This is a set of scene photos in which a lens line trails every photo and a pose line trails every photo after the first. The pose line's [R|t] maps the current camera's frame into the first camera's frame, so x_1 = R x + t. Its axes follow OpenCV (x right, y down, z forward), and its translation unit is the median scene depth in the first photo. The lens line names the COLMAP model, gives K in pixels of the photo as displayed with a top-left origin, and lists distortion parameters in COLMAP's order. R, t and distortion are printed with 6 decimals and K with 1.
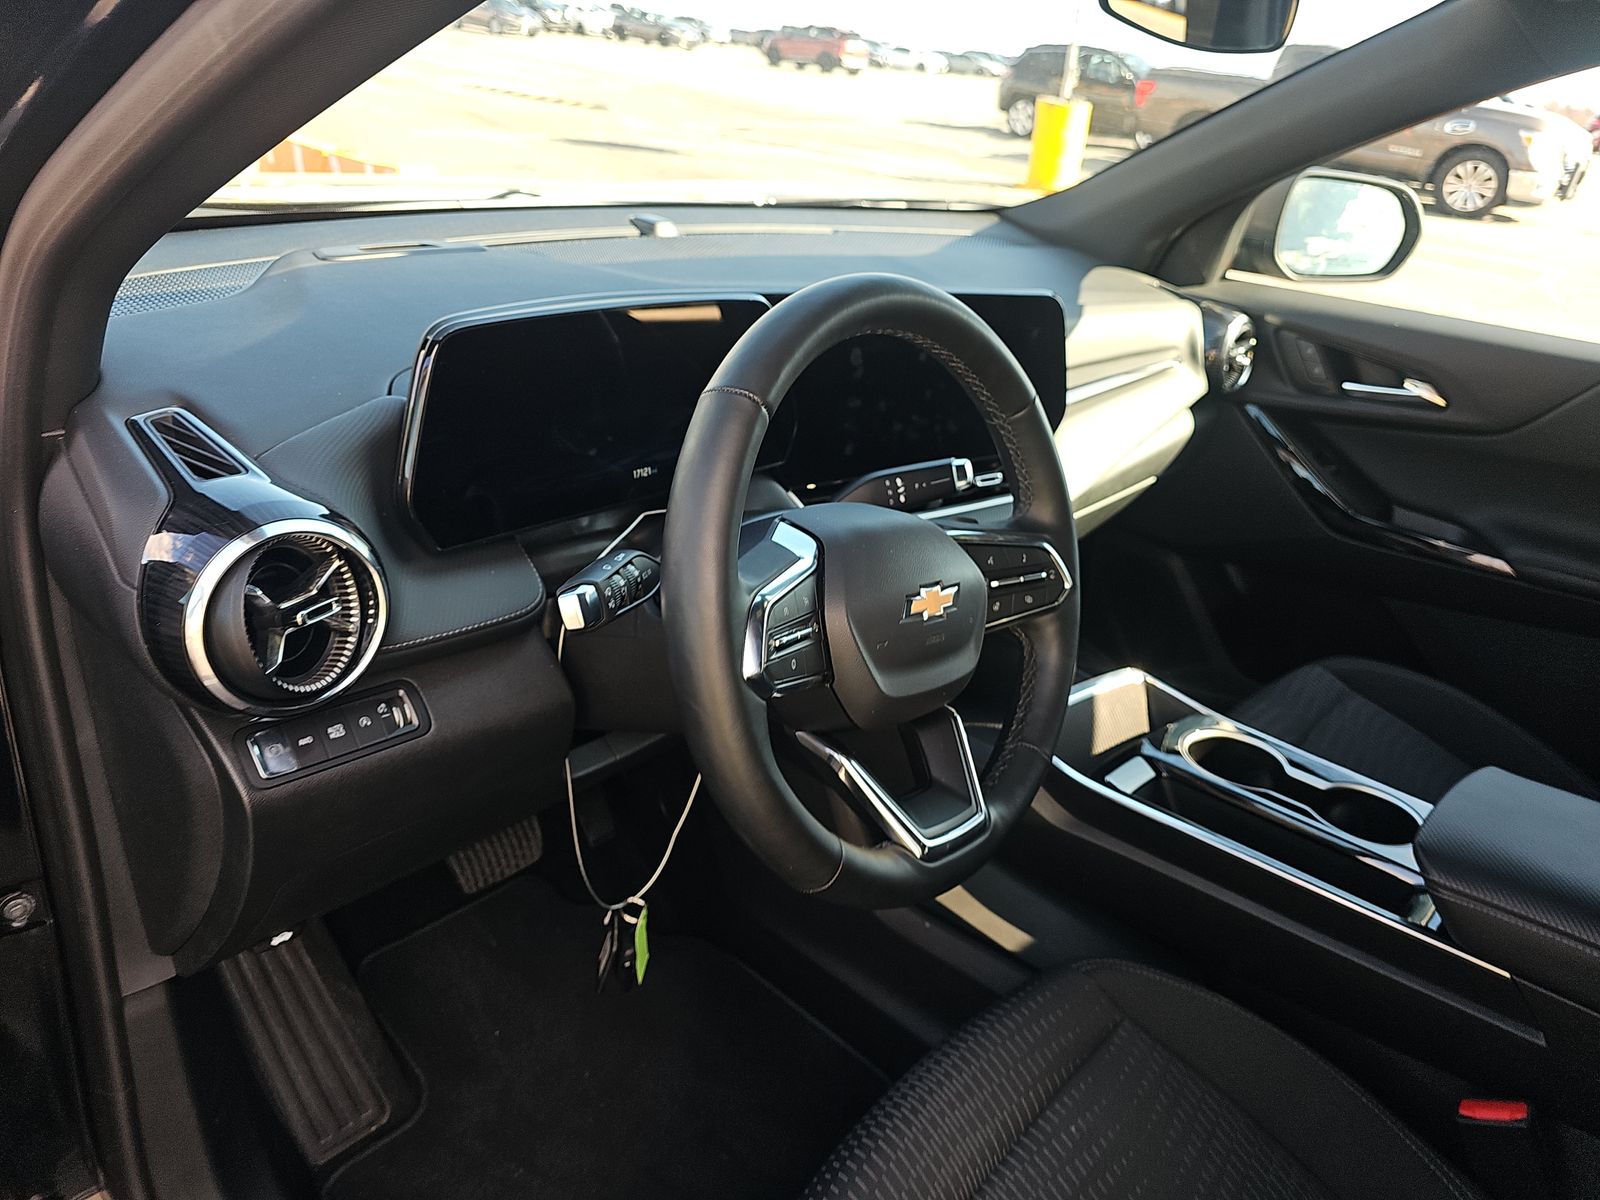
lens RADIAL K [[1071.3, 0, 800.0], [0, 1071.3, 600.0], [0, 0, 1]] dist [0.002705, -0.002210]
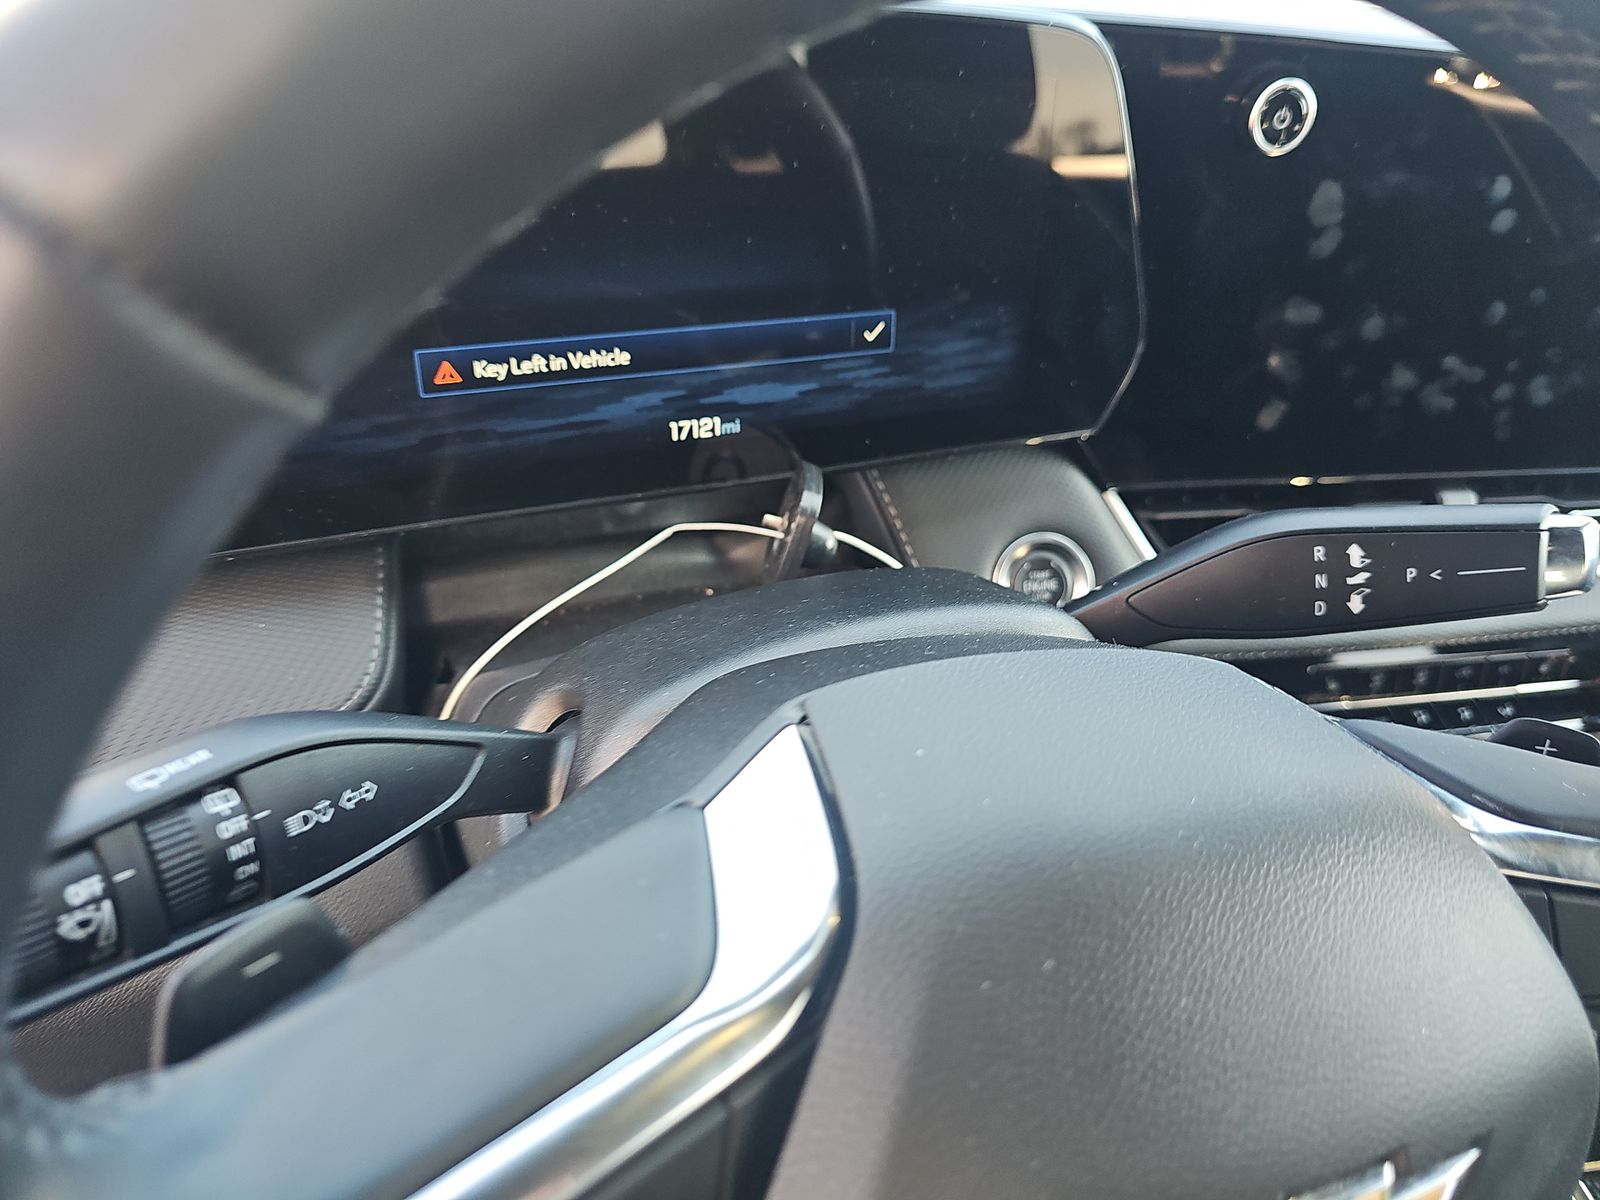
lens RADIAL K [[1161.2, 0, 729.3], [0, 1161.2, 644.2], [0, 0, 1]] dist [0.011353, -0.059835]
pose [[0.899788, 0.205294, -0.385014, 0.060195], [-0.158201, 0.975852, 0.150616, -0.106422], [0.406638, -0.074613, 0.910538, 0.575302]]
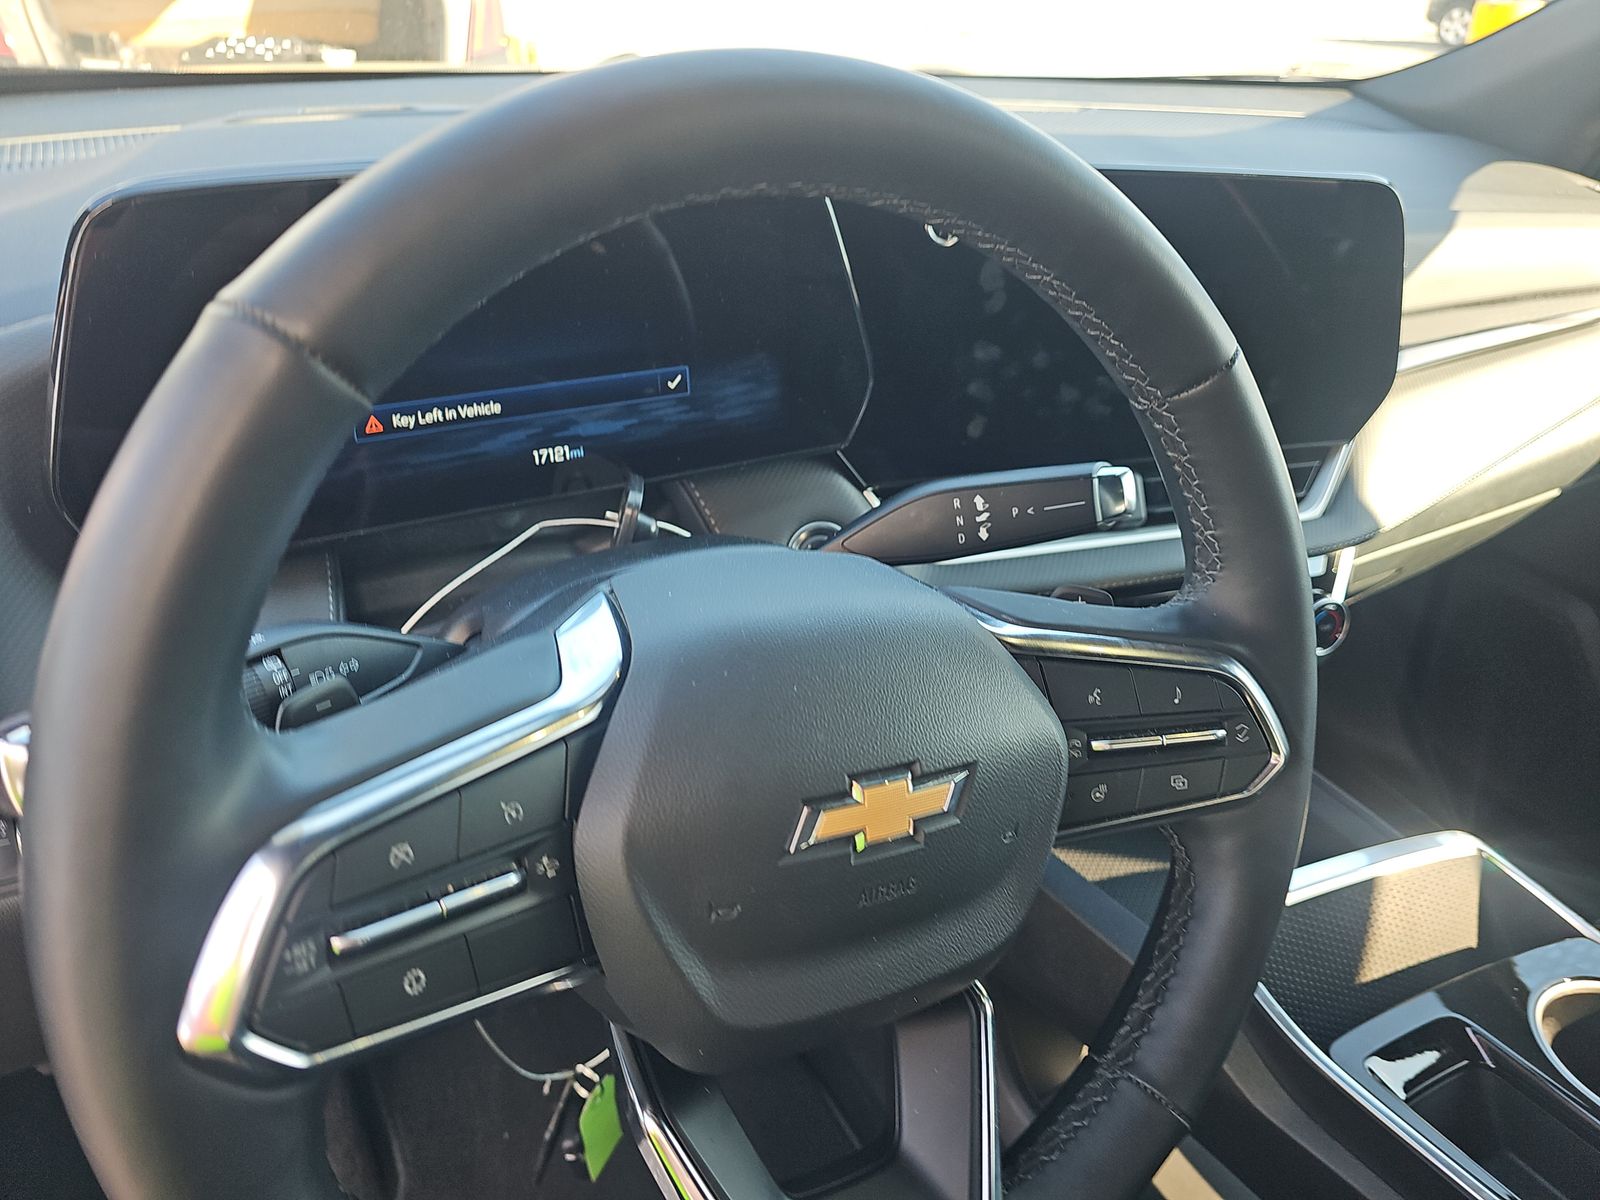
lens RADIAL K [[1135.9, 0, 745.8], [0, 1135.9, 591.9], [0, 0, 1]] dist [-0.005756, -0.004136]
pose [[0.948646, 0.100759, -0.299863, 0.156526], [-0.090528, 0.994743, 0.047856, -0.082054], [0.303109, -0.018253, 0.952781, 0.418205]]
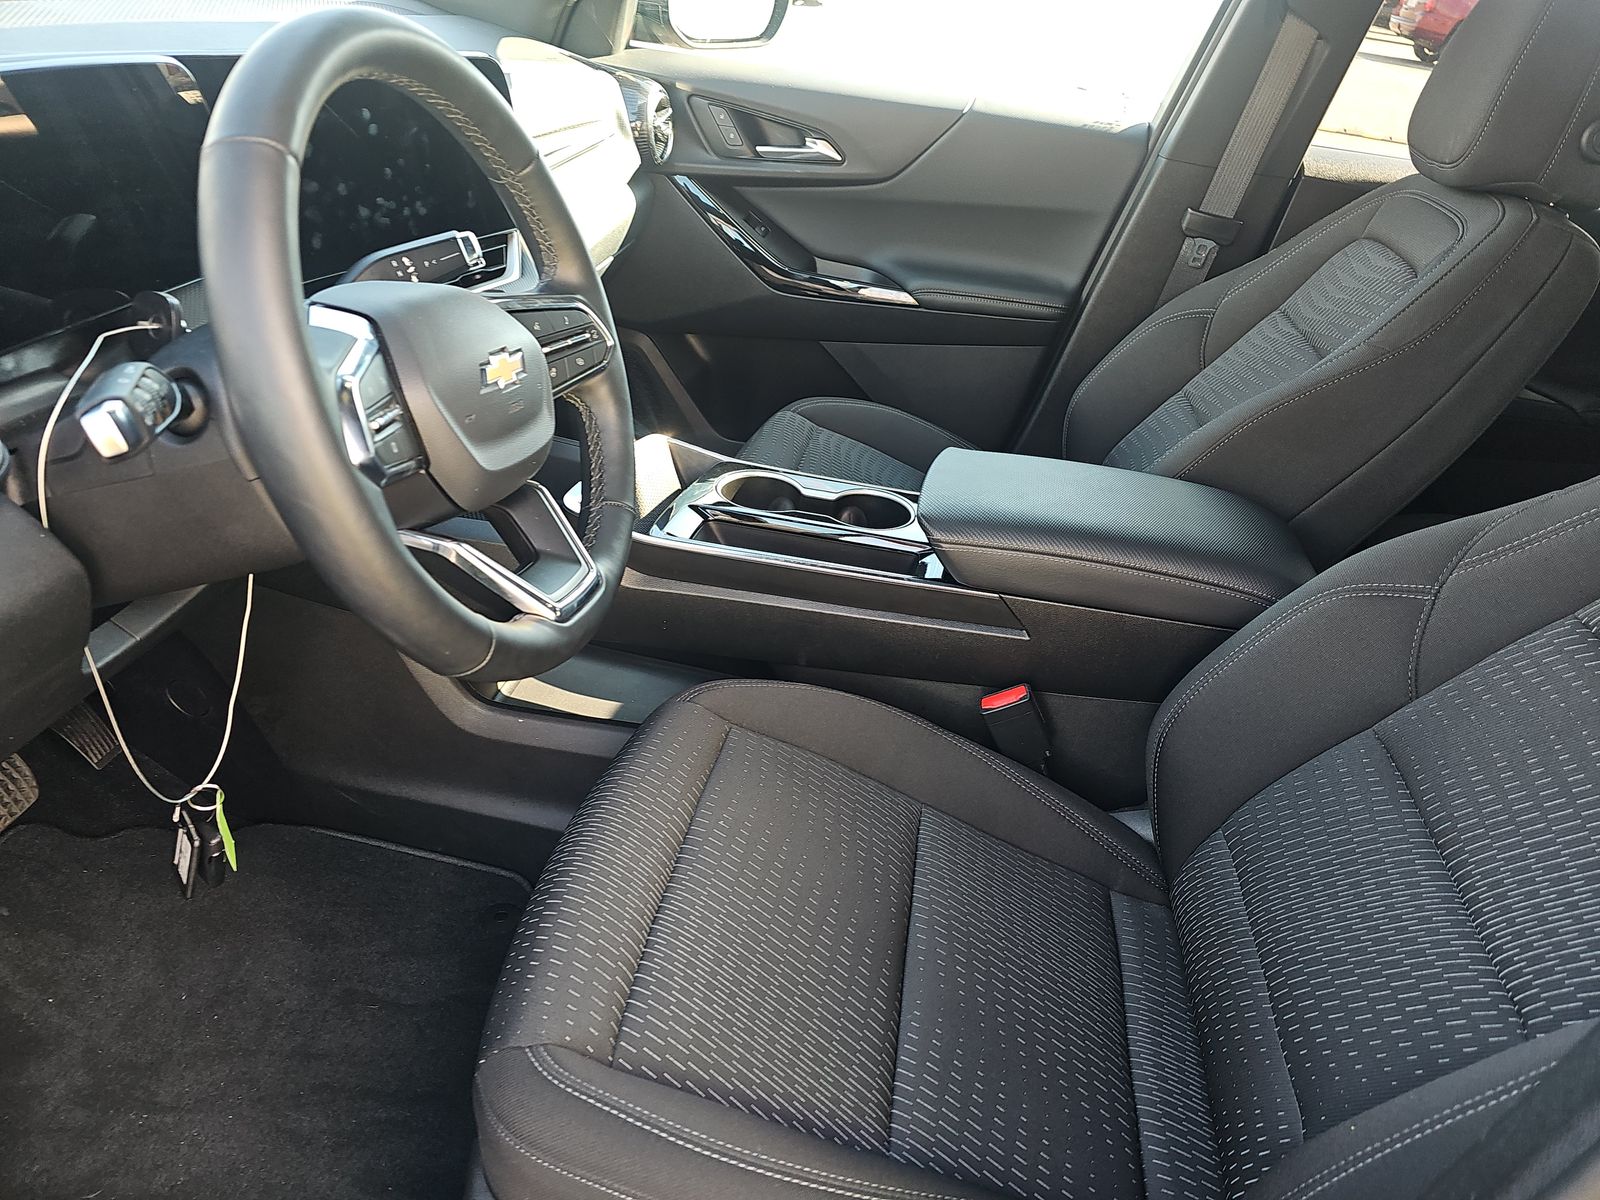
lens RADIAL K [[1052.3, 0, 800.0], [0, 1052.3, 600.0], [0, 0, 1]] dist [0.043495, -0.056959]
pose [[0.856478, -0.256924, 0.447700, -0.101788], [0.177329, 0.960992, 0.212249, 0.036999], [-0.484768, -0.102397, 0.868628, 0.007910]]
